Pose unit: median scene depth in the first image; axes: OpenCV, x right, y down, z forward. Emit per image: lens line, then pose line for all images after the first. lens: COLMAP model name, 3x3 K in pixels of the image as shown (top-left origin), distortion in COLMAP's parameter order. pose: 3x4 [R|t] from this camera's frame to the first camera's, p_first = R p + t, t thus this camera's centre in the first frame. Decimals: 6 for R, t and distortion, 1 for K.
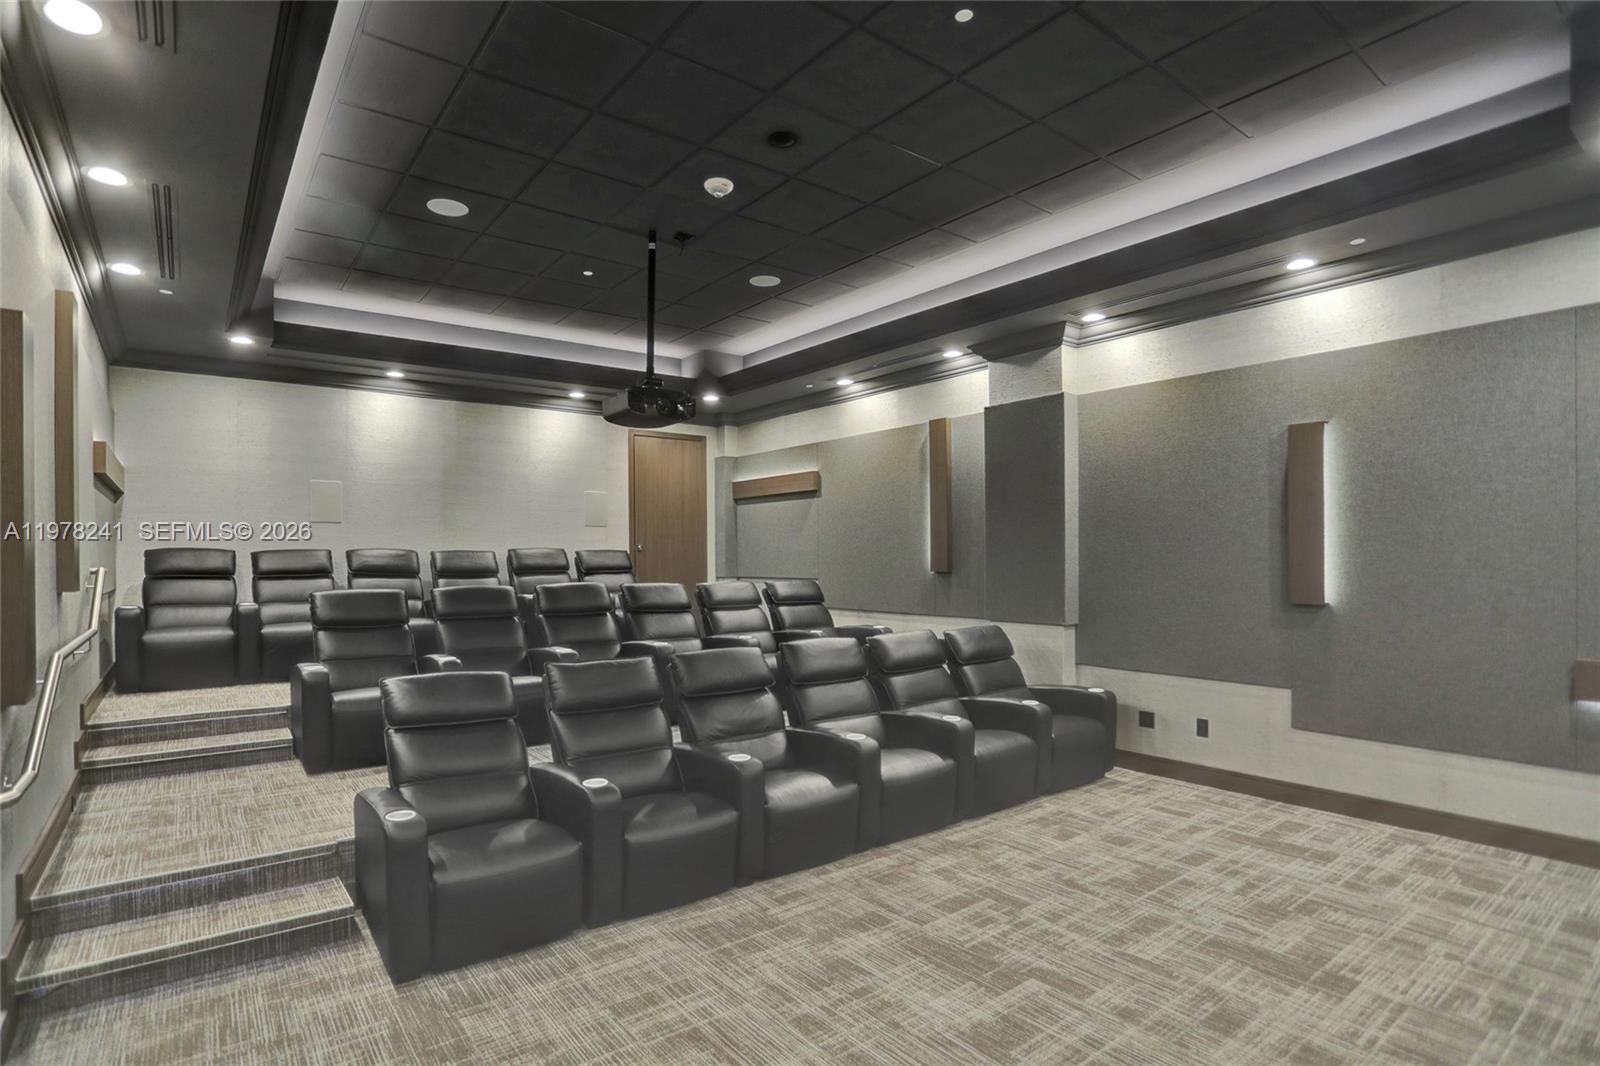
lens RADIAL K [[801.7, 0, 800.0], [0, 801.7, 533.0], [0, 0, 1]] dist [-0.071155, 0.032784]
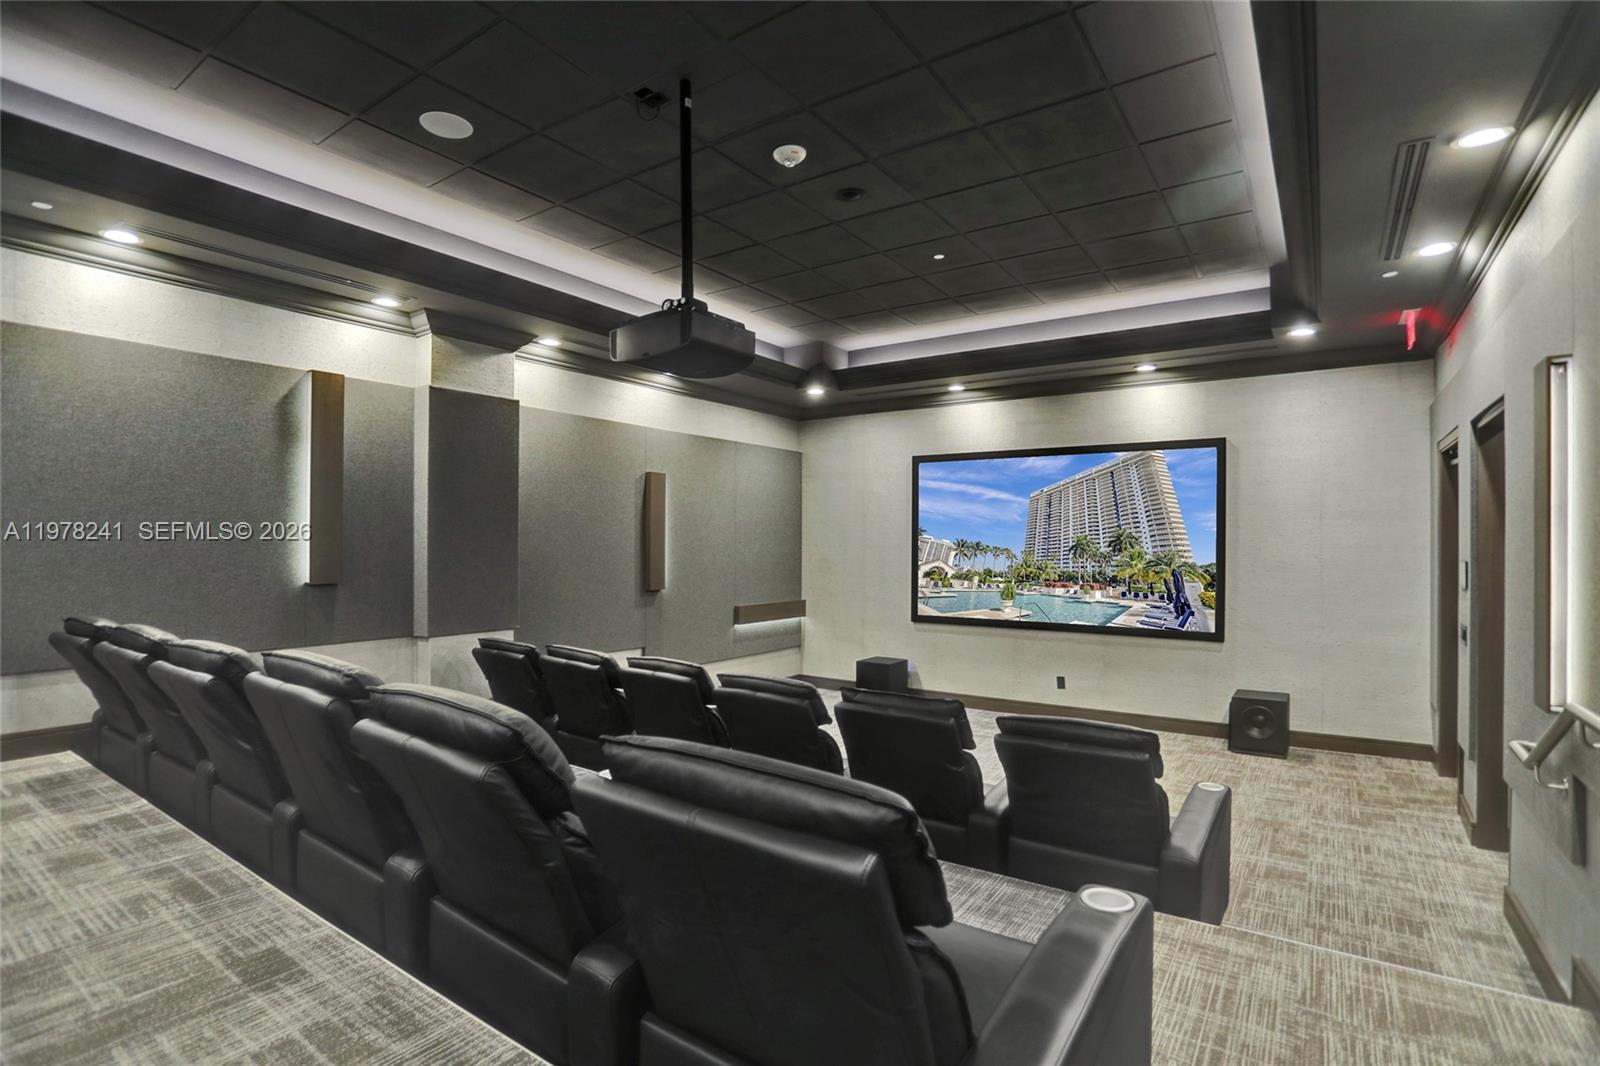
lens RADIAL K [[761.8, 0, 804.1], [0, 761.8, 518.7], [0, 0, 1]] dist [-0.000004, -0.000031]
pose [[-0.295069, 0.045944, 0.954371, -0.818480], [-0.006874, 0.998715, -0.050204, 0.022842], [-0.955451, -0.021374, -0.294374, 1.088801]]
